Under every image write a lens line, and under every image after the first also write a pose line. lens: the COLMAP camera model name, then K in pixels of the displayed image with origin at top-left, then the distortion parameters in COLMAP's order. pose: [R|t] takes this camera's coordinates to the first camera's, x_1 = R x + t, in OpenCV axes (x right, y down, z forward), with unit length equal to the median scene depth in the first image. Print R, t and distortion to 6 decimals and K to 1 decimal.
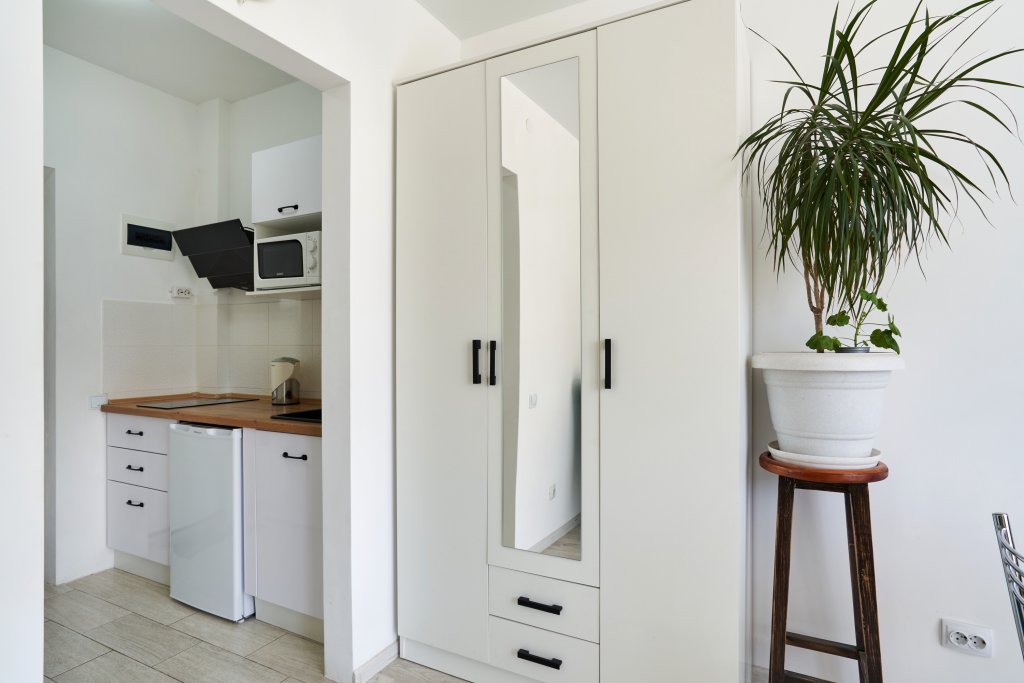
lens RADIAL K [[543.4, 0, 509.8], [0, 543.4, 342.2], [0, 0, 1]] dist [-0.017243, 0.002523]
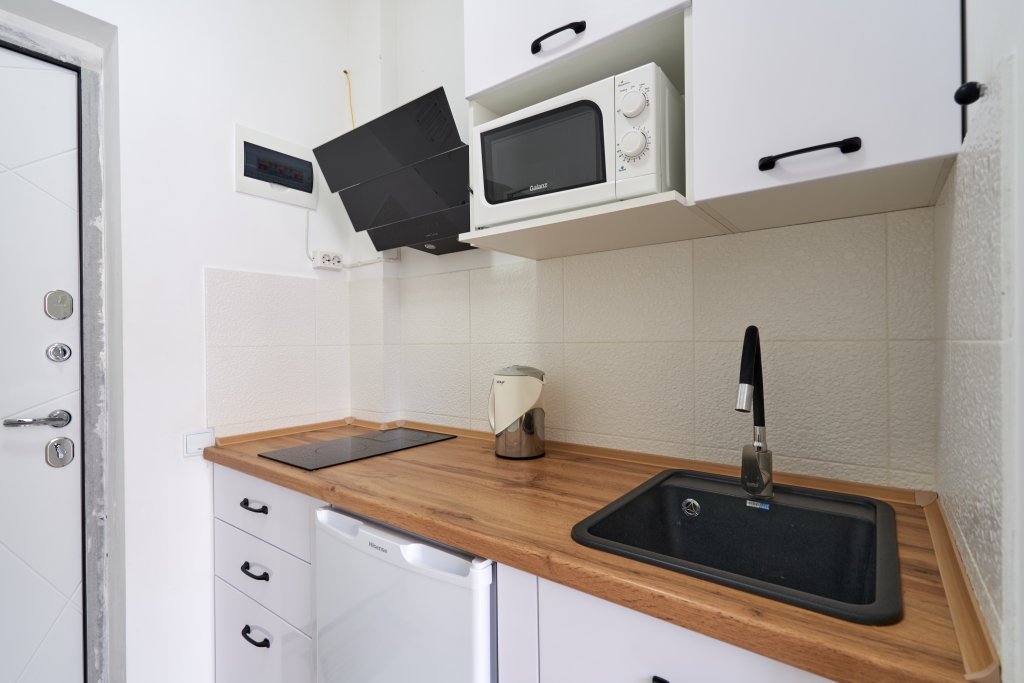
lens RADIAL K [[480.8, 0, 507.7], [0, 480.8, 342.6], [0, 0, 1]] dist [0.001572, 0.000201]
pose [[0.986374, -0.007027, -0.164366, -0.592334], [0.007923, 0.999957, 0.004793, 0.004559], [0.164325, -0.006029, 0.986388, 0.919119]]
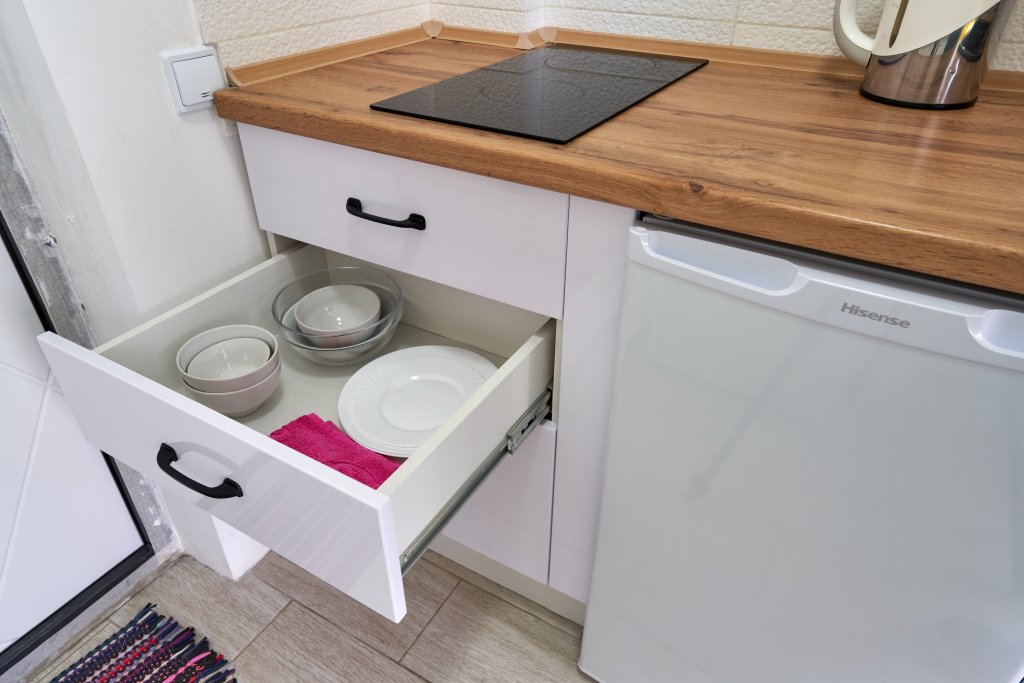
lens RADIAL K [[663.4, 0, 512.0], [0, 663.4, 341.5], [0, 0, 1]] dist [0.005681, 0.001559]
pose [[0.998959, 0.032616, -0.031893, -1.010675], [-0.009166, 0.828402, 0.560059, 0.055955], [0.044687, -0.559184, 0.827839, 1.127786]]
